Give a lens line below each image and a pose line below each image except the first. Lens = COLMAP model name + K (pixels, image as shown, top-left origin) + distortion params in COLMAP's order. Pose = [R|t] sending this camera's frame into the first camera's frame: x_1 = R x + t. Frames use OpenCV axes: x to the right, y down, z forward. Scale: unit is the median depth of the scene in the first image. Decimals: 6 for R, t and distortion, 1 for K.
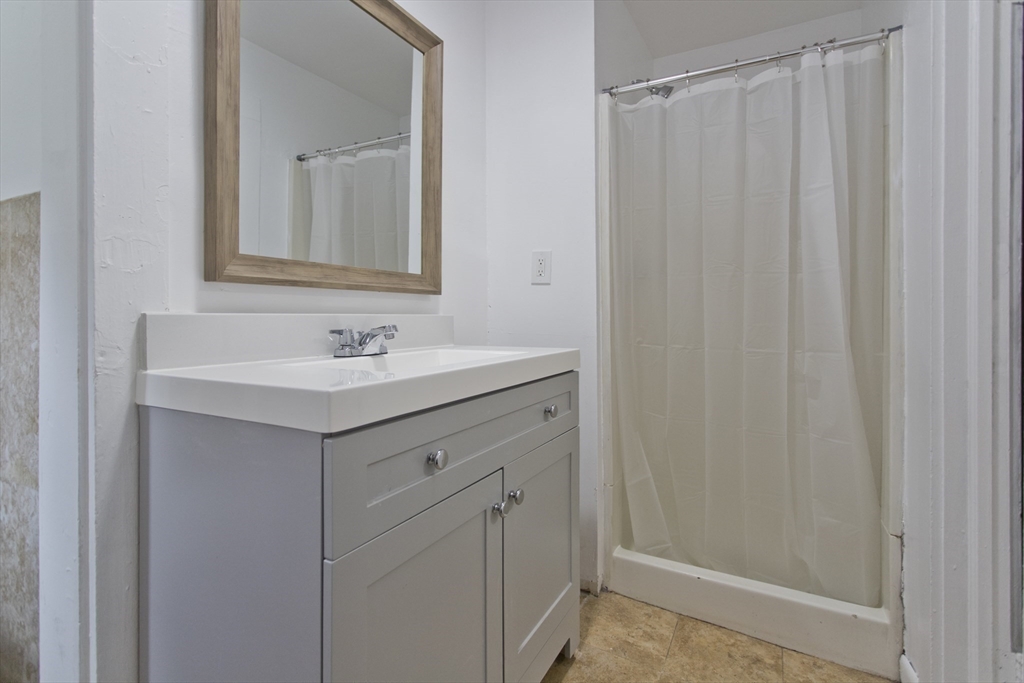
lens RADIAL K [[493.9, 0, 512.1], [0, 493.9, 317.3], [0, 0, 1]] dist [-0.000581, -0.000205]
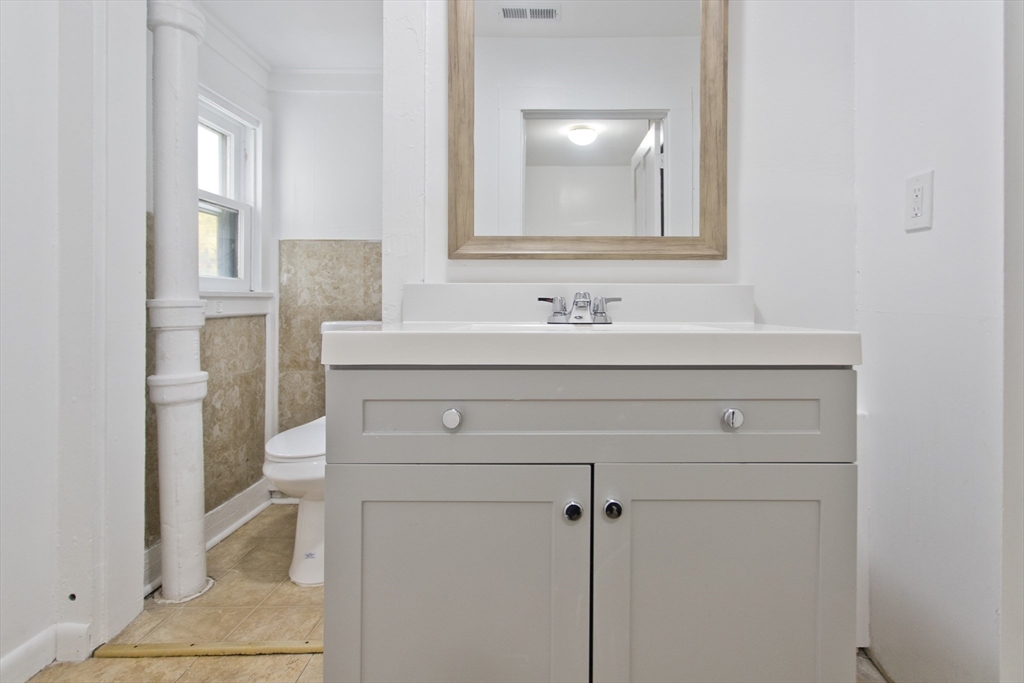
lens RADIAL K [[501.9, 0, 513.1], [0, 501.9, 295.7], [0, 0, 1]] dist [0.026602, 0.000077]
pose [[0.486187, -0.003022, -0.873850, 0.541988], [-0.004575, 0.999972, -0.006004, 0.027496], [0.873843, 0.006917, 0.486159, 0.403245]]
